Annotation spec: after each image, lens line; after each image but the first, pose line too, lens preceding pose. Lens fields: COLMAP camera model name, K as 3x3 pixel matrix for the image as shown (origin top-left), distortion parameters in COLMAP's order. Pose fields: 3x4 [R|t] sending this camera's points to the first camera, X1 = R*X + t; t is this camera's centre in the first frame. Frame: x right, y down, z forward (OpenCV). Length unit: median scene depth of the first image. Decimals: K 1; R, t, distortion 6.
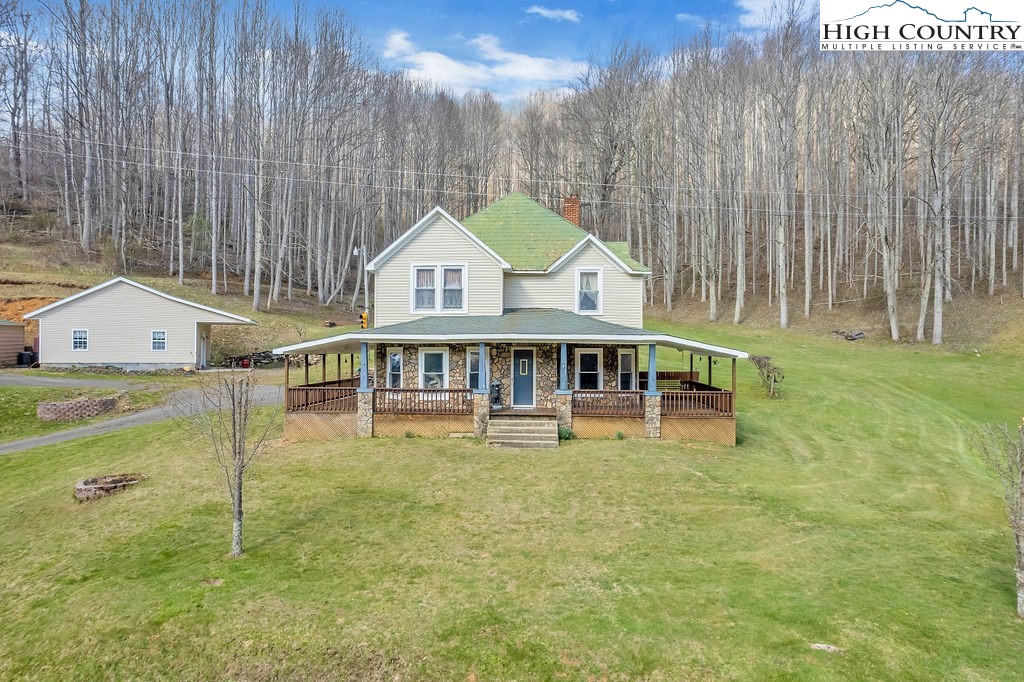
lens RADIAL K [[661.2, 0, 512.2], [0, 661.2, 346.0], [0, 0, 1]] dist [-0.077601, 0.072002]
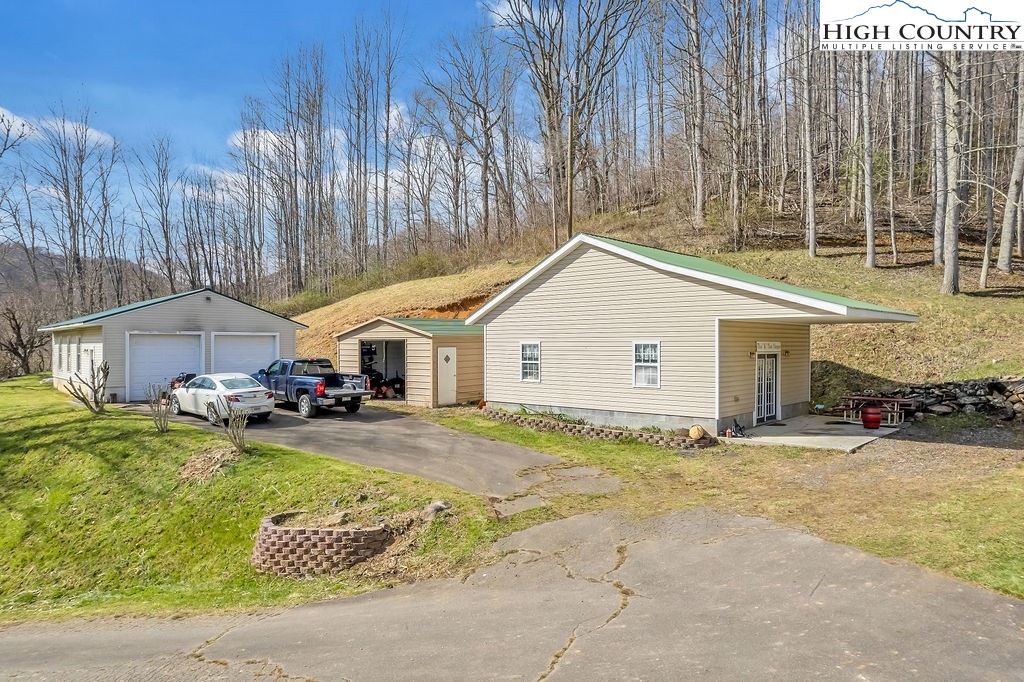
lens RADIAL K [[661.2, 0, 512.2], [0, 661.2, 346.0], [0, 0, 1]] dist [-0.077601, 0.072002]
pose [[0.491612, -0.005826, -0.870795, -0.141964], [0.004767, 0.999981, -0.003999, -0.014687], [0.870801, -0.002185, 0.491630, 0.520641]]
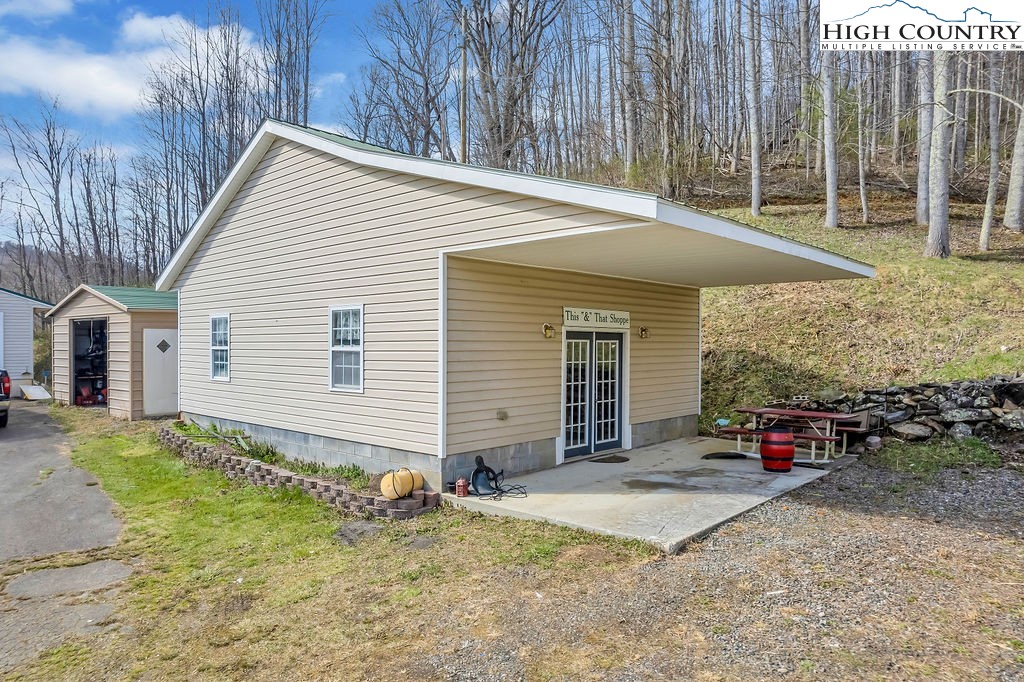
lens RADIAL K [[661.2, 0, 512.2], [0, 661.2, 346.0], [0, 0, 1]] dist [-0.077601, 0.072002]
pose [[0.493064, -0.005606, -0.869975, -0.225746], [0.002979, 0.999984, -0.004755, -0.005722], [0.869988, -0.000247, 0.493073, 0.701458]]
